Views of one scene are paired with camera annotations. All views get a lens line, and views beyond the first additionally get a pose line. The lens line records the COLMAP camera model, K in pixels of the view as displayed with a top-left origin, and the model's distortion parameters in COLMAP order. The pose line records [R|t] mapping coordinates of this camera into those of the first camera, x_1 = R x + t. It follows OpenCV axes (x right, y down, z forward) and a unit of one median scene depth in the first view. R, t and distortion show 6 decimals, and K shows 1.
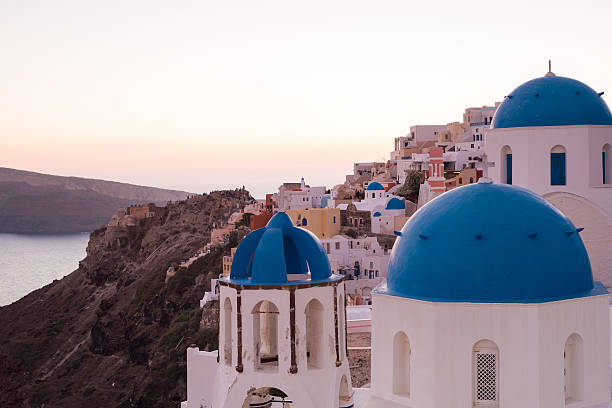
lens RADIAL K [[906.3, 0, 306.0], [0, 906.3, 204.0], [0, 0, 1]] dist [-0.104432, -0.021075]
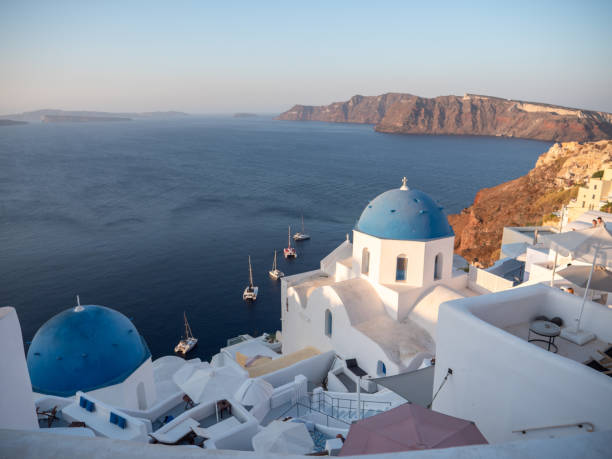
lens RADIAL K [[446.5, 0, 306.0], [0, 446.5, 229.5], [0, 0, 1]] dist [-0.034123, 0.003707]
pose [[0.683079, 0.208590, -0.699923, 0.165013], [-0.033548, 0.966297, 0.255233, -0.062890], [0.729573, -0.150863, 0.667056, 0.113072]]
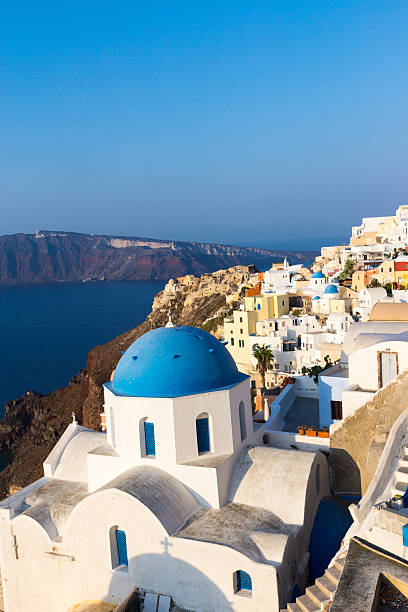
lens RADIAL K [[617.2, 0, 204.0], [0, 617.2, 306.0], [0, 0, 1]] dist [-0.009560, 0.000209]
pose [[0.974368, -0.020682, -0.224006, 0.116221], [0.039920, 0.995858, 0.081696, -0.054945], [0.221388, -0.088544, 0.971158, 0.094071]]
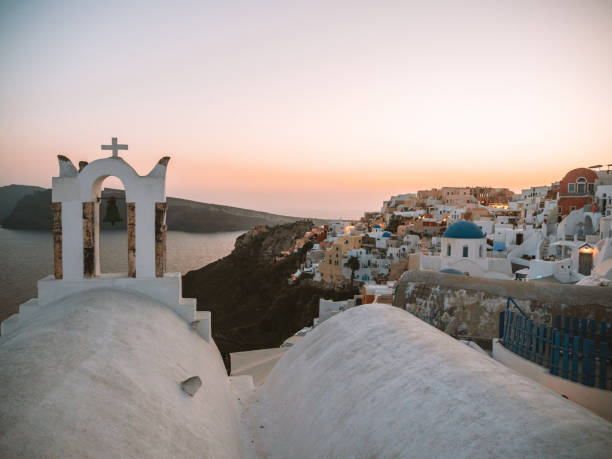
lens RADIAL K [[458.5, 0, 306.0], [0, 458.5, 229.5], [0, 0, 1]] dist [-0.041334, 0.000826]
pose [[0.998596, 0.030673, -0.043188, -0.052971], [-0.029690, 0.999289, 0.023235, -0.033577], [0.043870, -0.021920, 0.998797, -0.156367]]
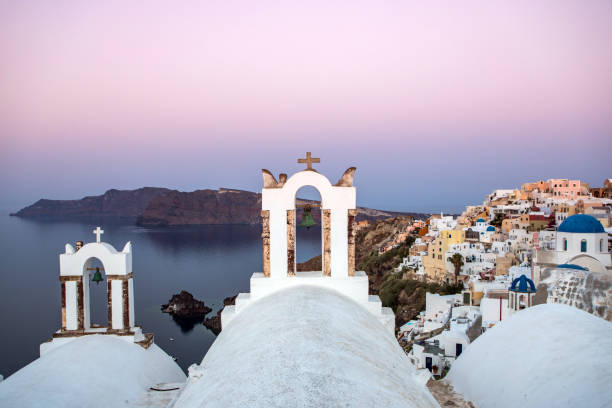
lens RADIAL K [[438.3, 0, 311.5], [0, 438.3, 207.0], [0, 0, 1]] dist [-0.075475, 0.055283]
pose [[0.967650, 0.013375, -0.251940, -0.061434], [-0.016783, 0.999794, -0.011382, -0.034340], [0.251736, 0.015242, 0.967676, -0.159553]]
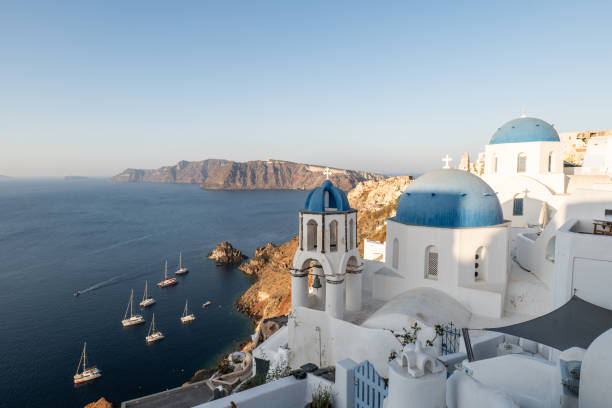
lens RADIAL K [[359.4, 0, 307.5], [0, 359.4, 204.2], [0, 0, 1]] dist [-0.017635, 0.000813]
pose [[0.933371, 0.043883, -0.356220, 0.029544], [-0.020760, 0.997436, 0.068481, 0.001187], [0.358312, -0.056523, 0.931889, 0.021001]]
